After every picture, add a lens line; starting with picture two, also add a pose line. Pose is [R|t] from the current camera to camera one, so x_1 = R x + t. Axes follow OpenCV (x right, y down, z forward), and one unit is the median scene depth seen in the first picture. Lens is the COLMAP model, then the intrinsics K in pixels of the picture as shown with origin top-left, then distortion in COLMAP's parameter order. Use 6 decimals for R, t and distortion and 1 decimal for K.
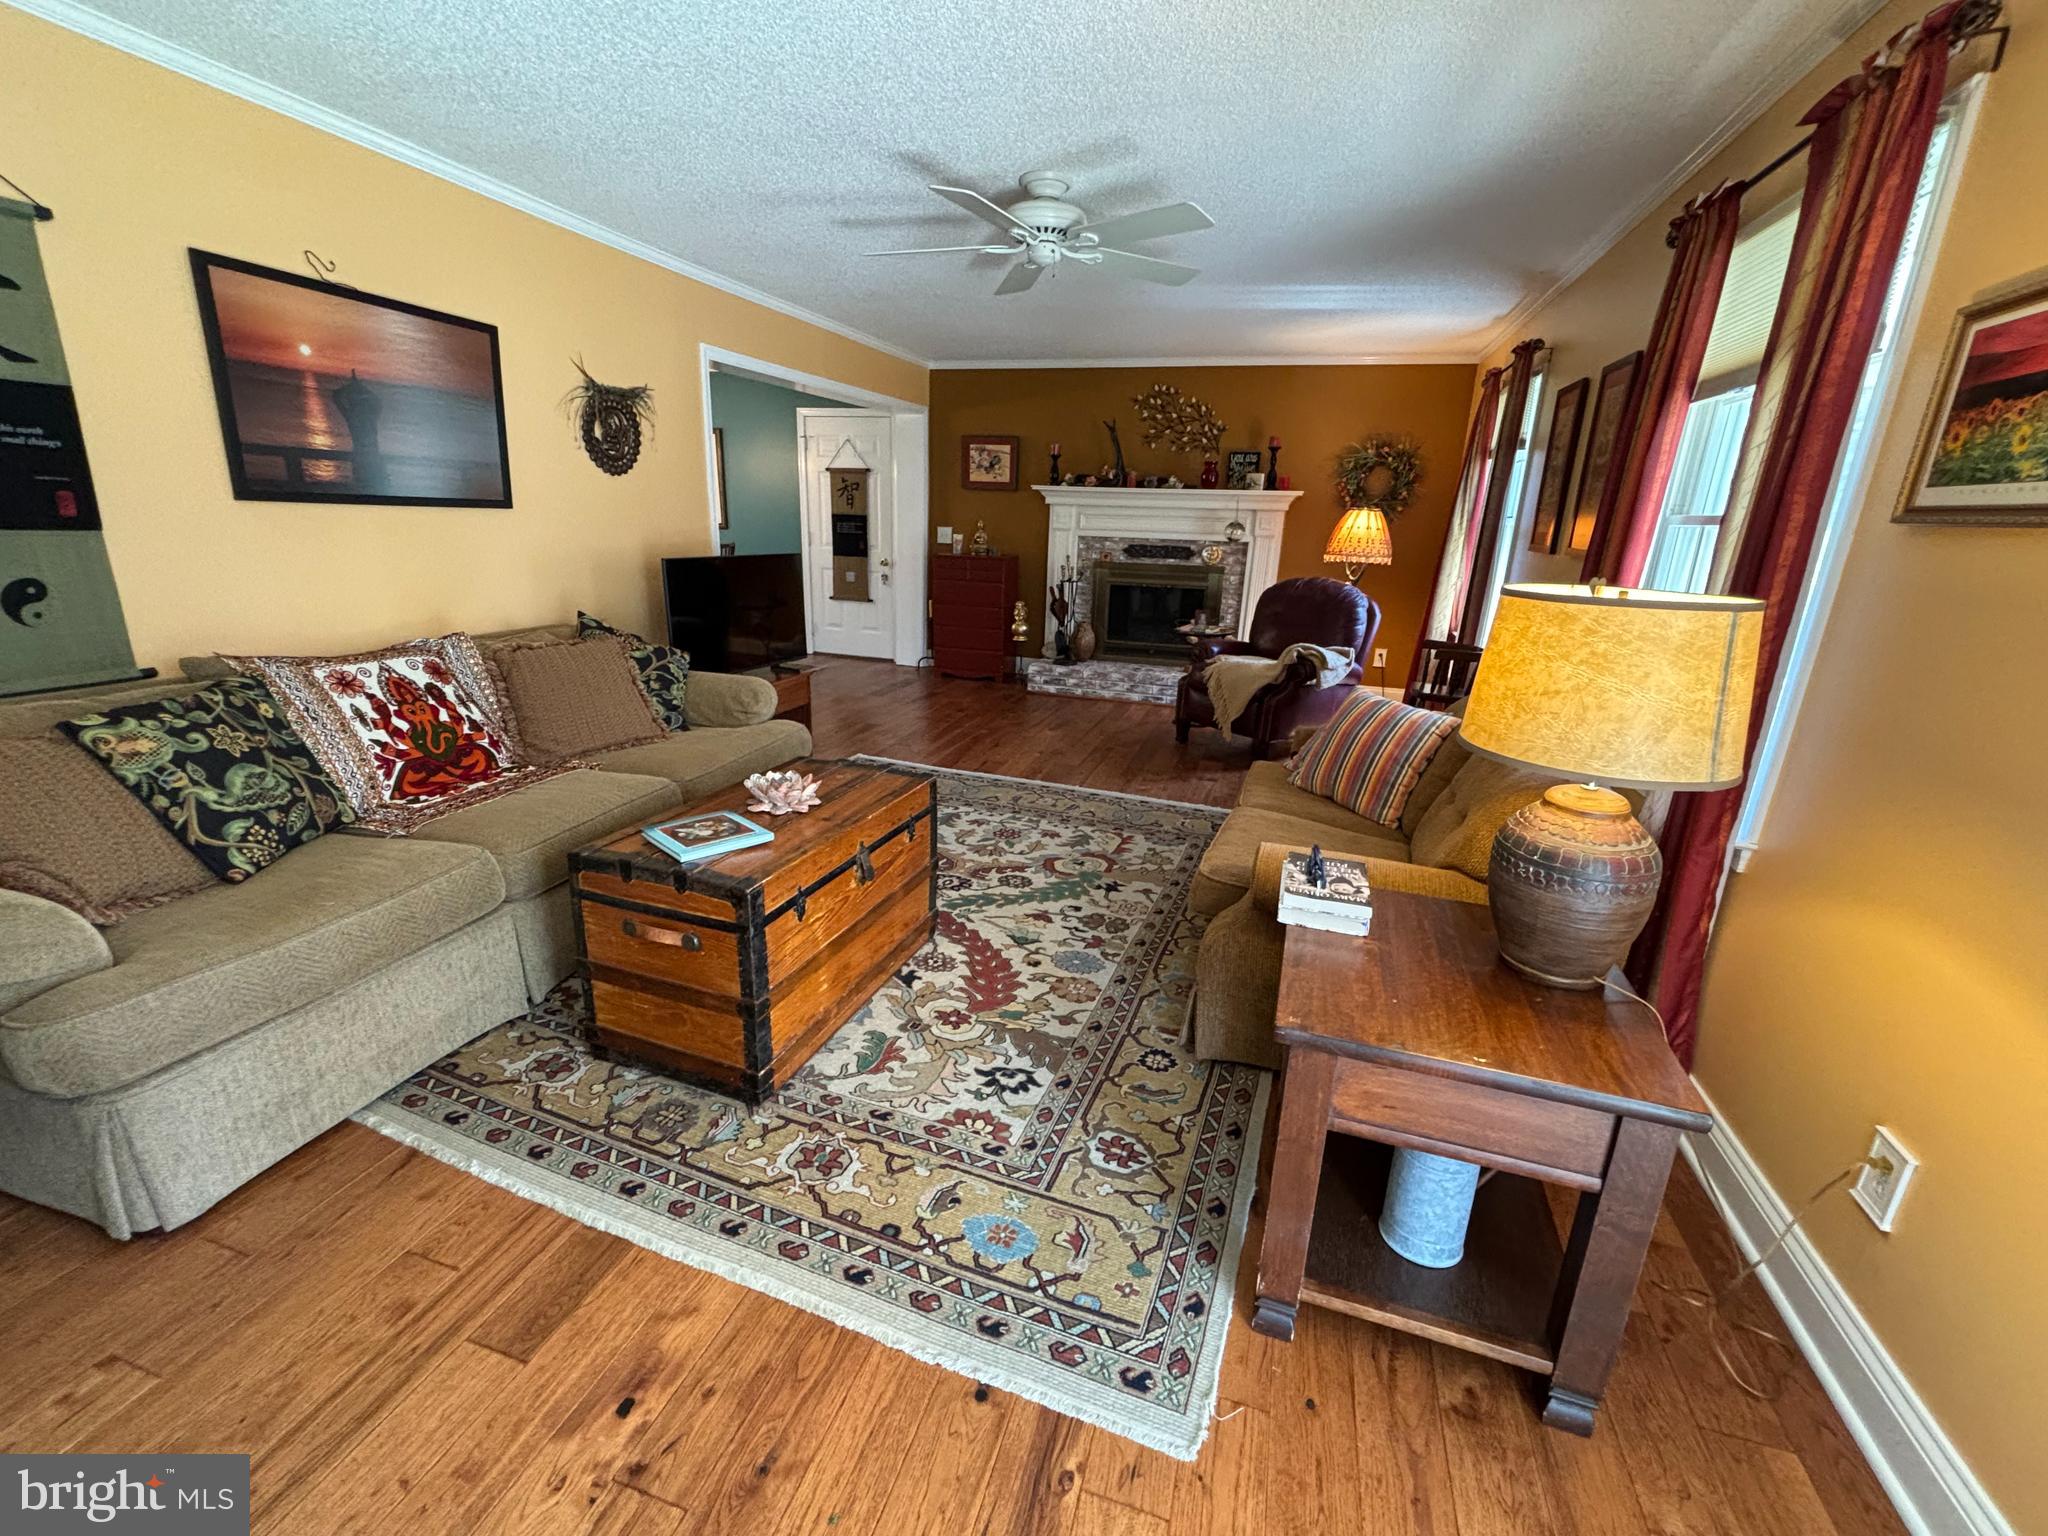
lens RADIAL K [[853.5, 0, 1019.2], [0, 853.5, 765.5], [0, 0, 1]] dist [0.000342, -0.000328]
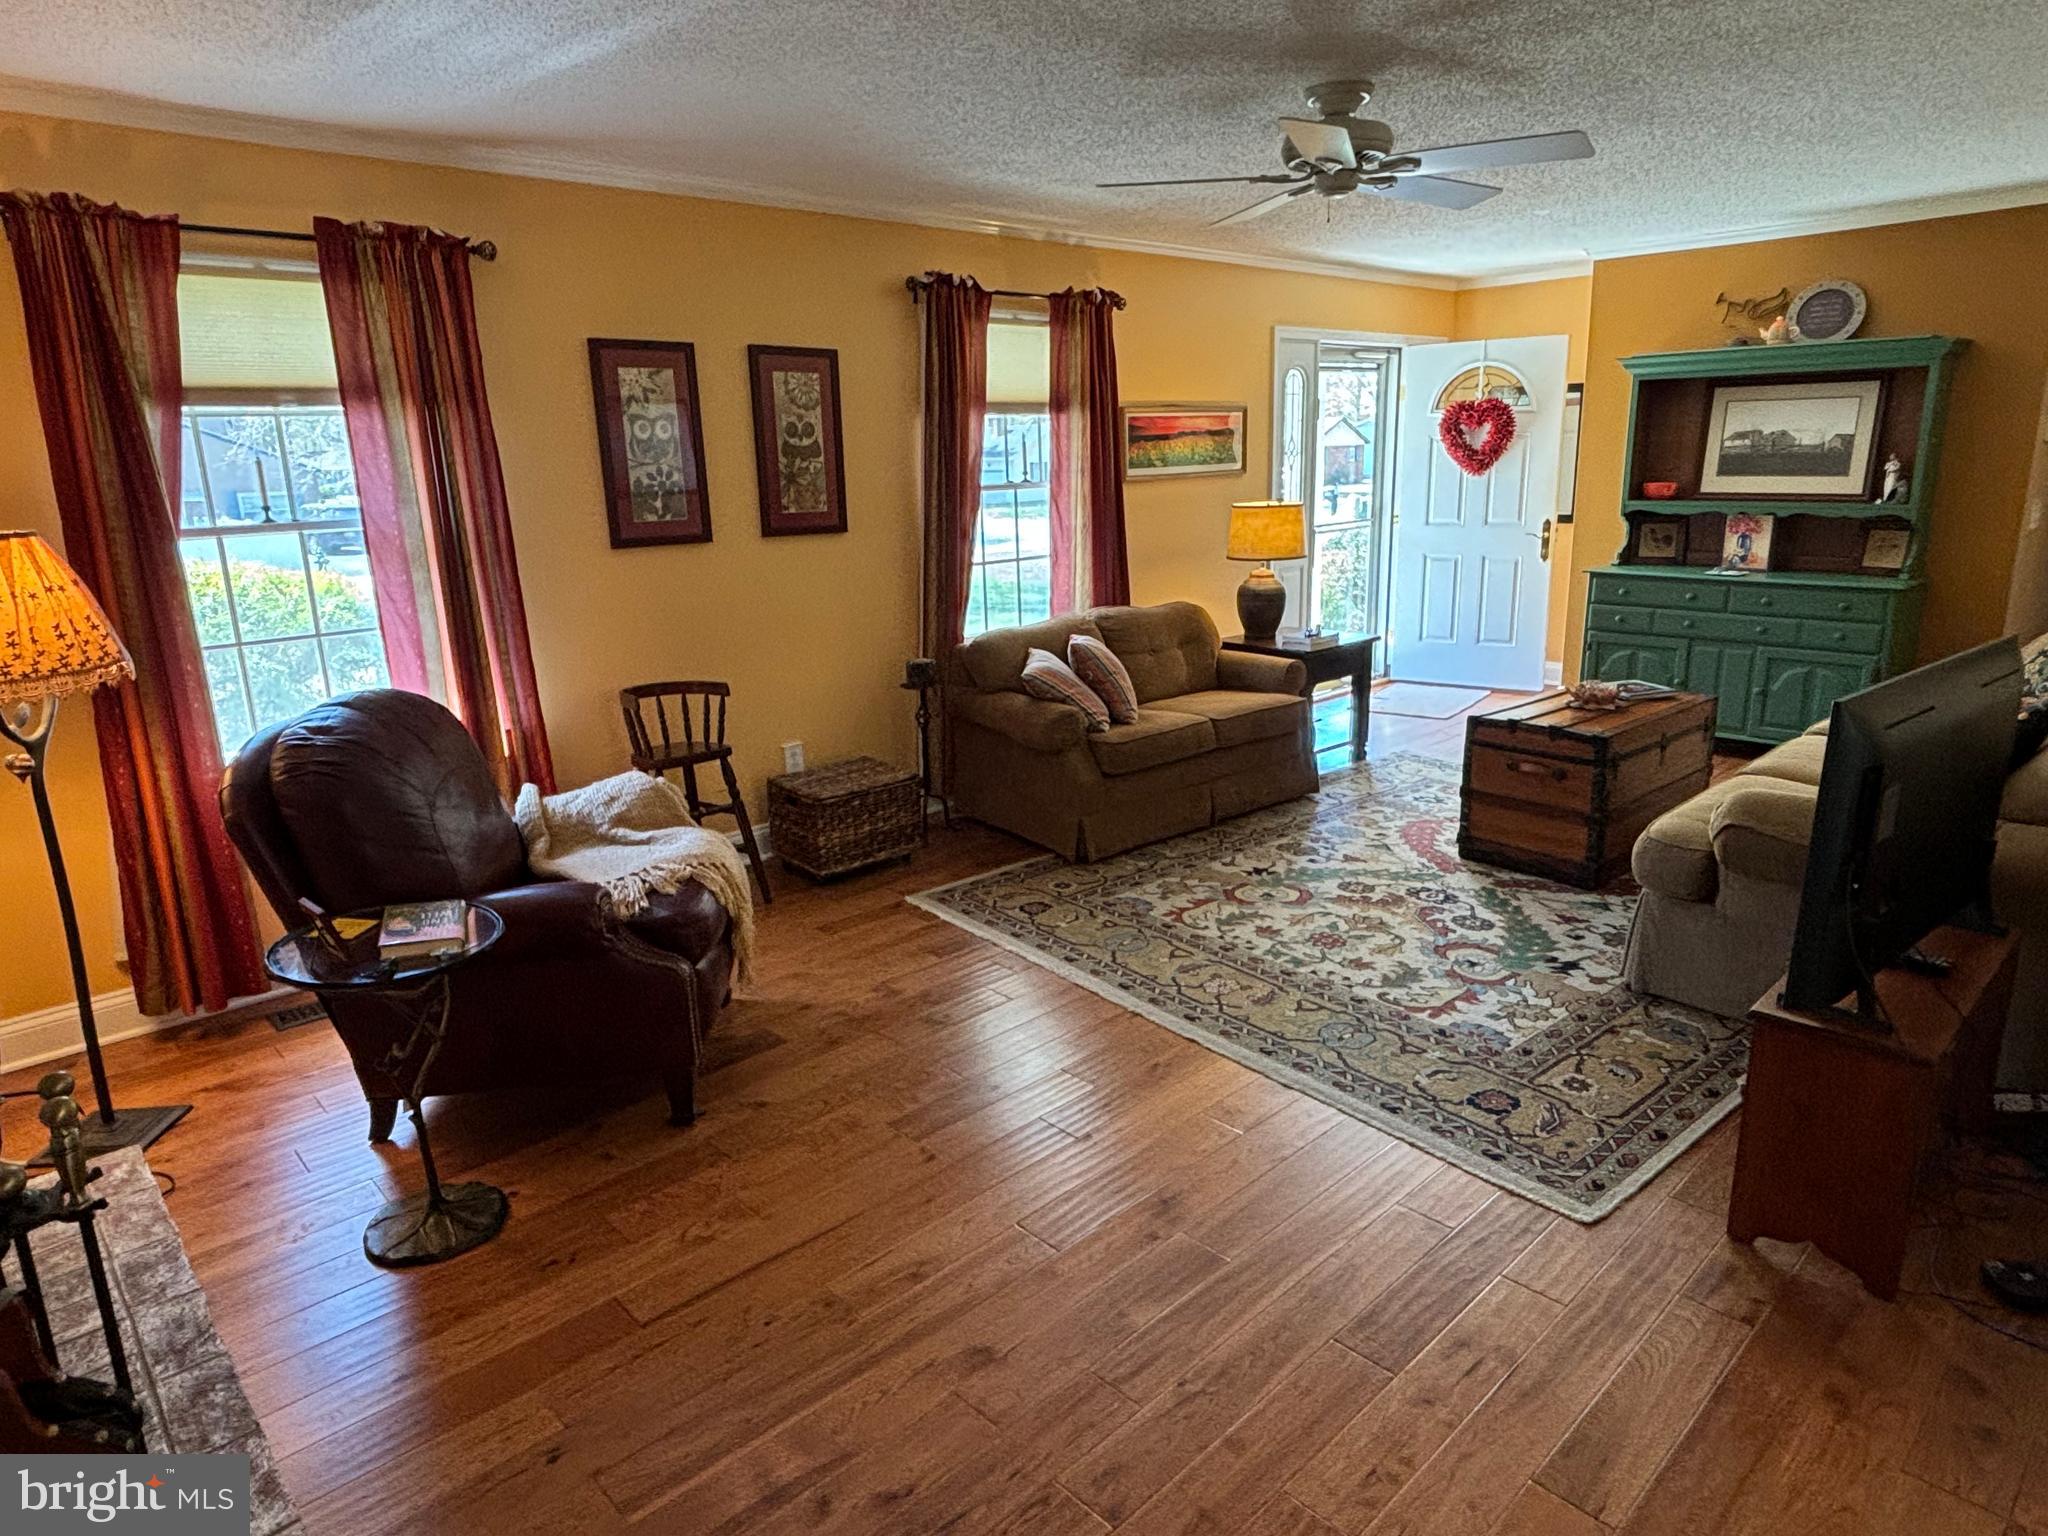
lens RADIAL K [[1216.4, 0, 1003.2], [0, 1216.4, 767.5], [0, 0, 1]] dist [0.018140, -0.018358]
pose [[-0.866688, -0.128752, 0.481950, -0.249372], [0.146090, 0.858254, 0.491993, -0.581577], [-0.476980, 0.496813, -0.725029, 1.763339]]
